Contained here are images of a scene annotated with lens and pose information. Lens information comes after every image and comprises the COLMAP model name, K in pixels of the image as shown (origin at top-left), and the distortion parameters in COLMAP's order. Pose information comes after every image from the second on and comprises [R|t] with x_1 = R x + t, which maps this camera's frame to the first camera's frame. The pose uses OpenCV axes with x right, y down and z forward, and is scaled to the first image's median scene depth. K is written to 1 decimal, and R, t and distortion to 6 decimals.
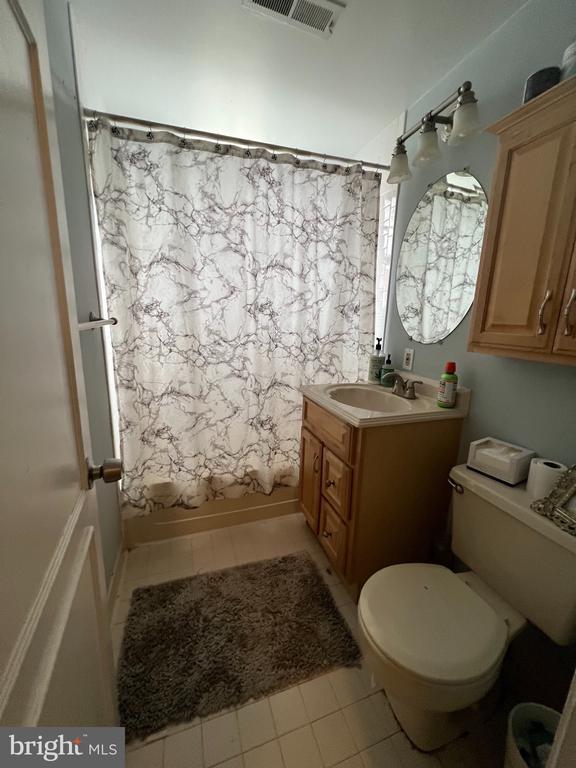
lens RADIAL K [[308.2, 0, 288.7], [0, 308.2, 383.8], [0, 0, 1]] dist [-0.001483, 0.000242]
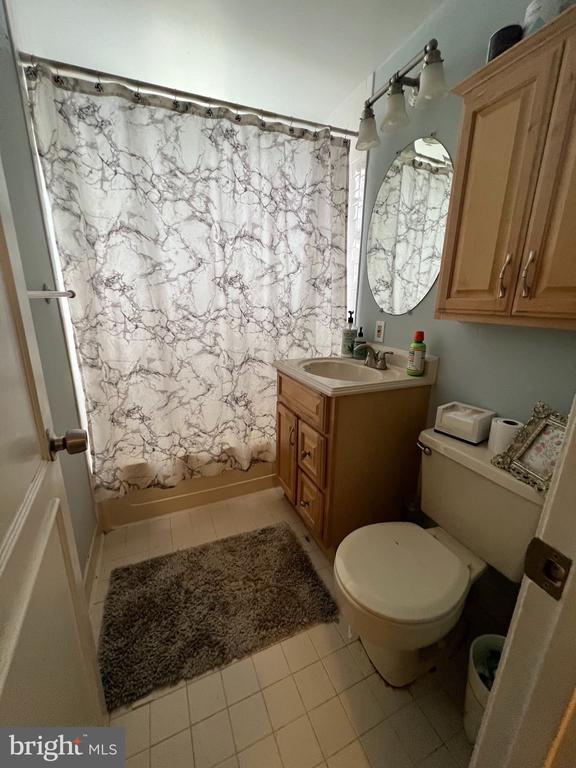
lens RADIAL K [[309.2, 0, 288.9], [0, 309.2, 384.1], [0, 0, 1]] dist [-0.002252, 0.000589]
pose [[0.996598, -0.034734, 0.074743, 0.010389], [0.030462, 0.997877, 0.057555, 0.031890], [-0.076584, -0.055083, 0.995540, 0.000239]]
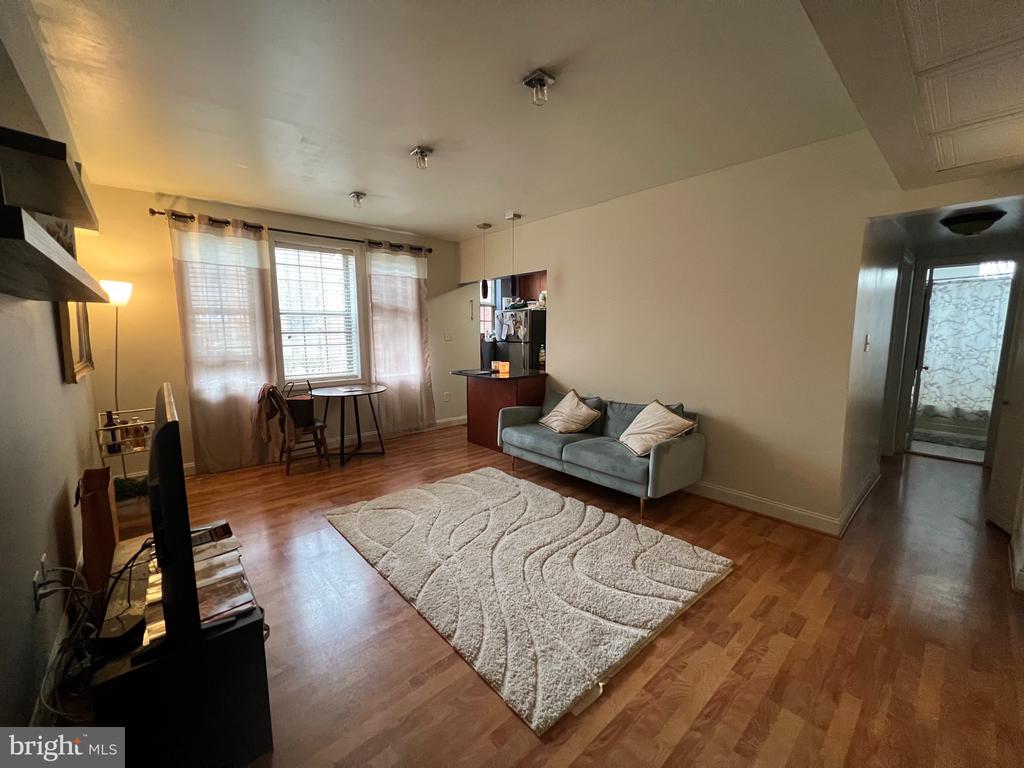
lens RADIAL K [[411.0, 0, 510.8], [0, 411.0, 381.9], [0, 0, 1]] dist [-0.001483, 0.000242]
pose [[0.376109, 0.080346, -0.923085, 1.662293], [-0.188777, 0.981983, 0.008556, 0.904766], [0.907141, 0.171039, 0.384500, -4.126575]]
